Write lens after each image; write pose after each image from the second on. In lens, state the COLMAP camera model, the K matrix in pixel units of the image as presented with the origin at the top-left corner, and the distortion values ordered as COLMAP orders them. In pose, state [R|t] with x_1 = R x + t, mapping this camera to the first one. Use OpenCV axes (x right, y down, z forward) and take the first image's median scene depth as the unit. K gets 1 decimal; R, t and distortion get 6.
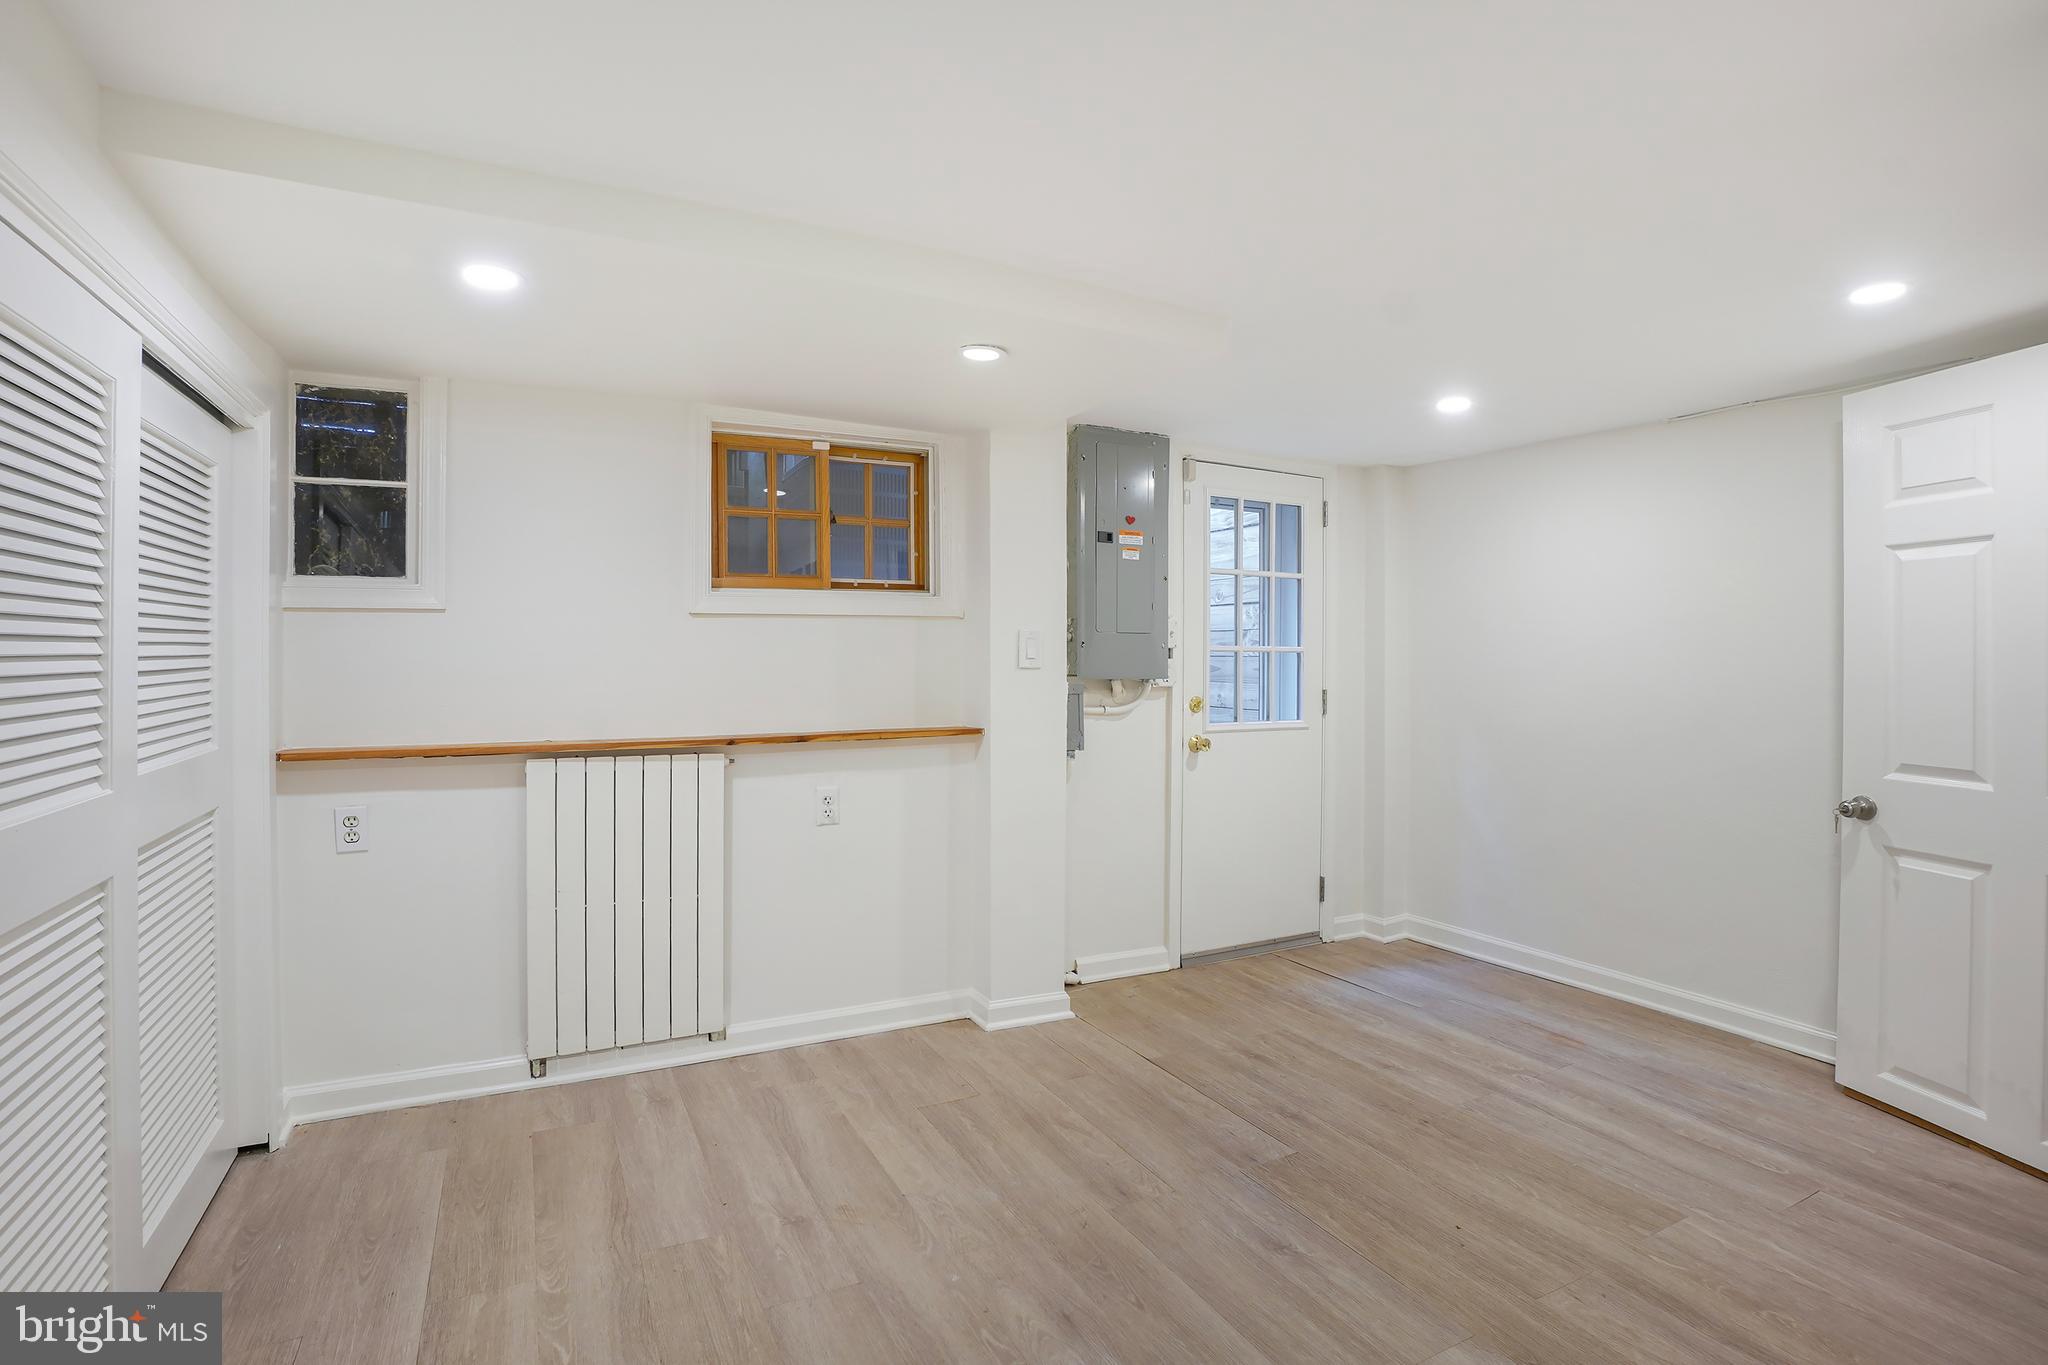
lens RADIAL K [[924.2, 0, 1004.5], [0, 924.2, 664.5], [0, 0, 1]] dist [-0.059717, 0.024962]
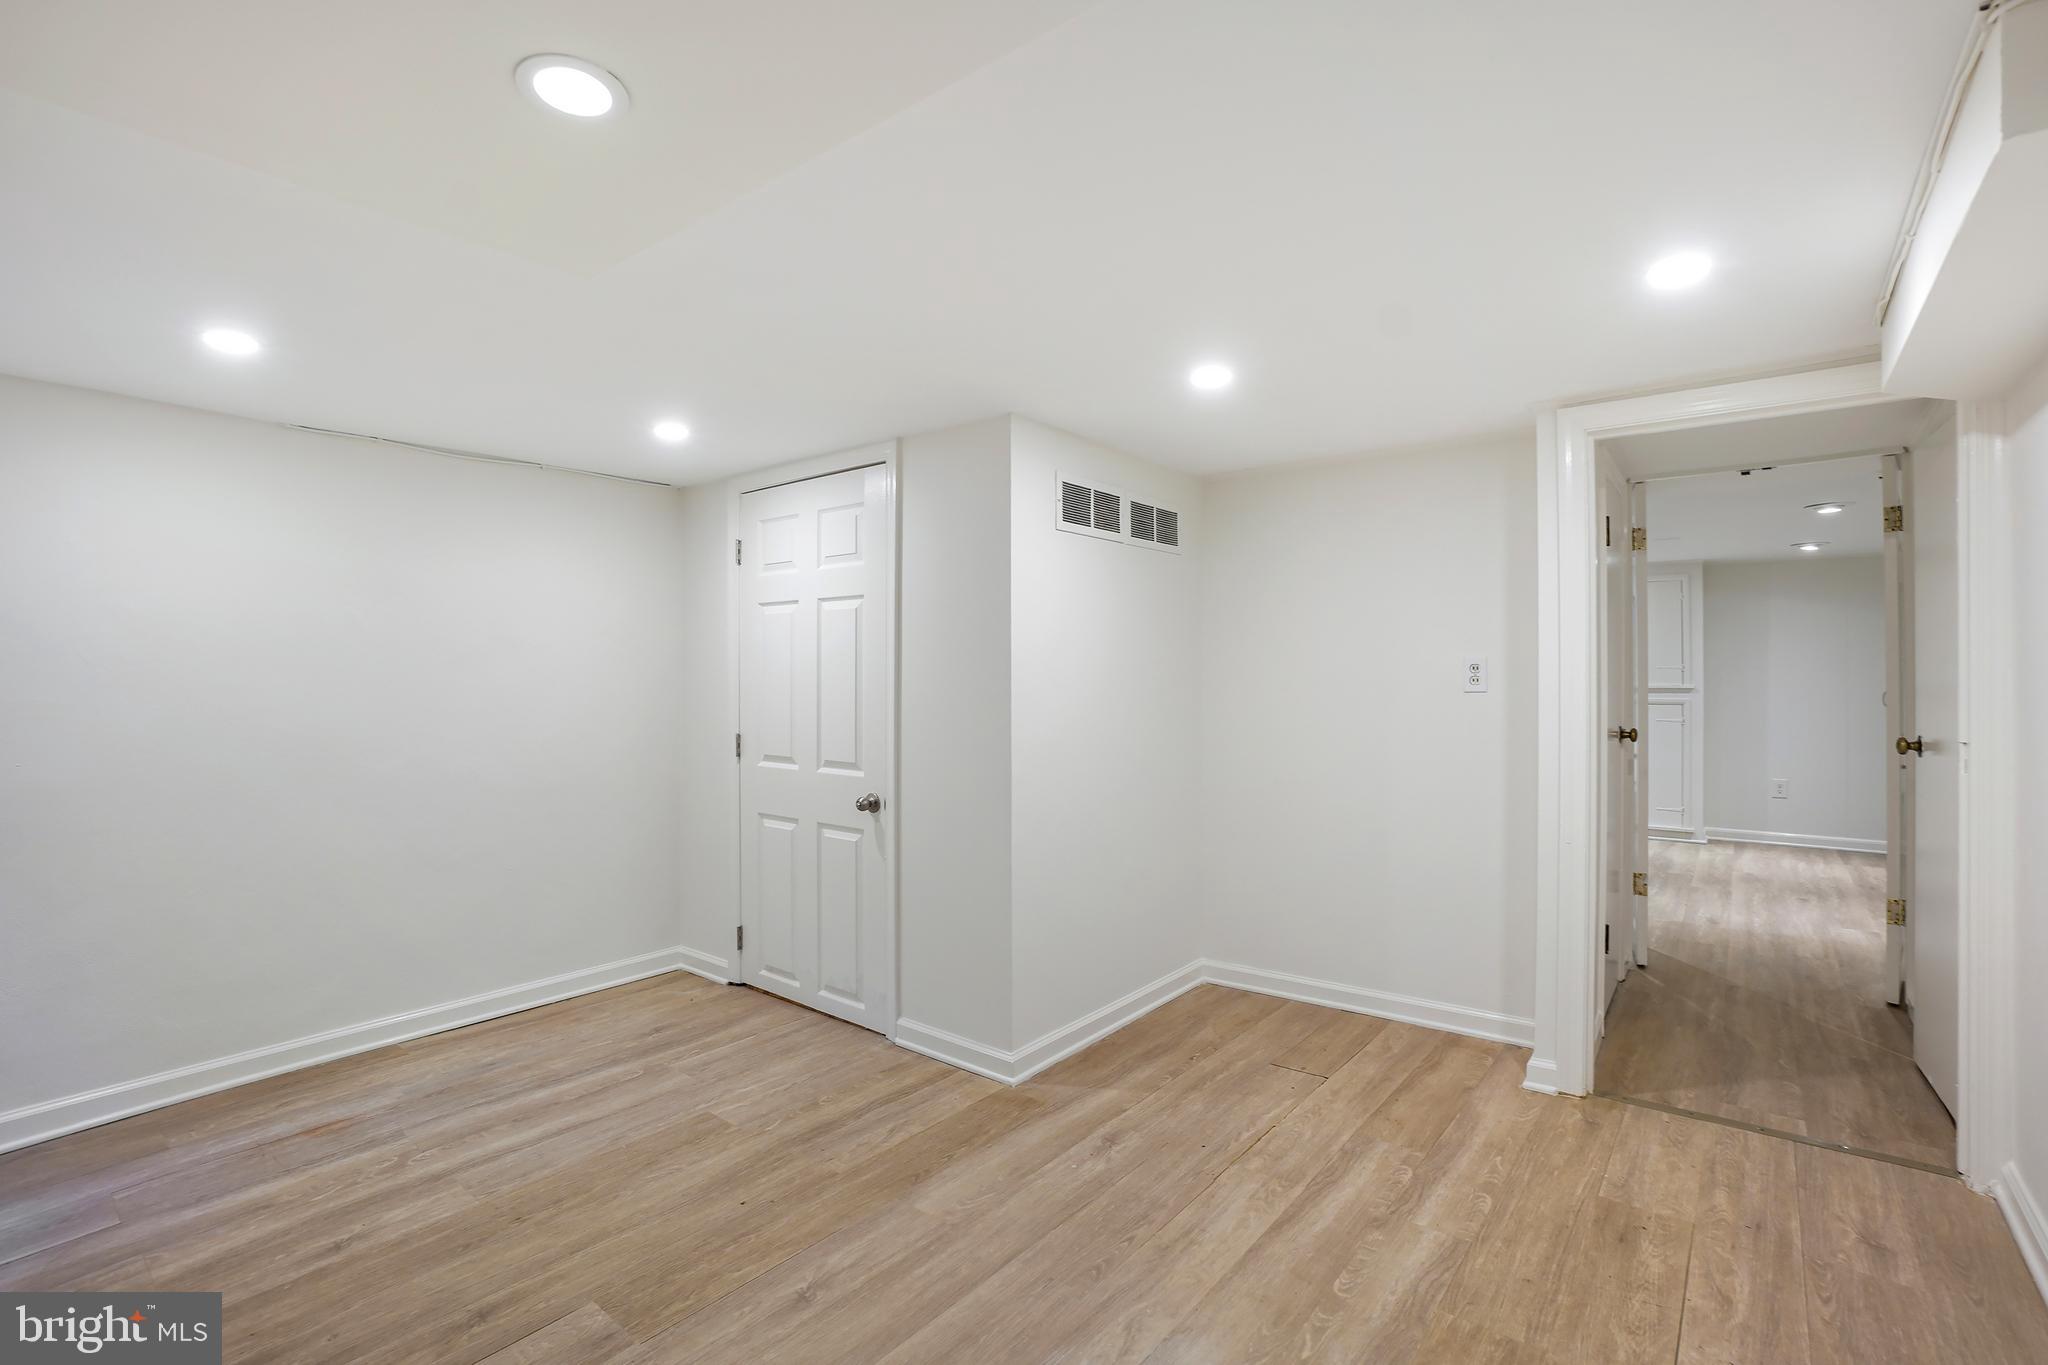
lens RADIAL K [[924.2, 0, 1004.5], [0, 924.2, 664.5], [0, 0, 1]] dist [-0.059717, 0.024962]
pose [[-0.370488, 0.011362, 0.928768, -0.519451], [0.009765, 0.999918, -0.008337, -0.017272], [-0.928786, 0.005981, -0.370569, 0.882526]]
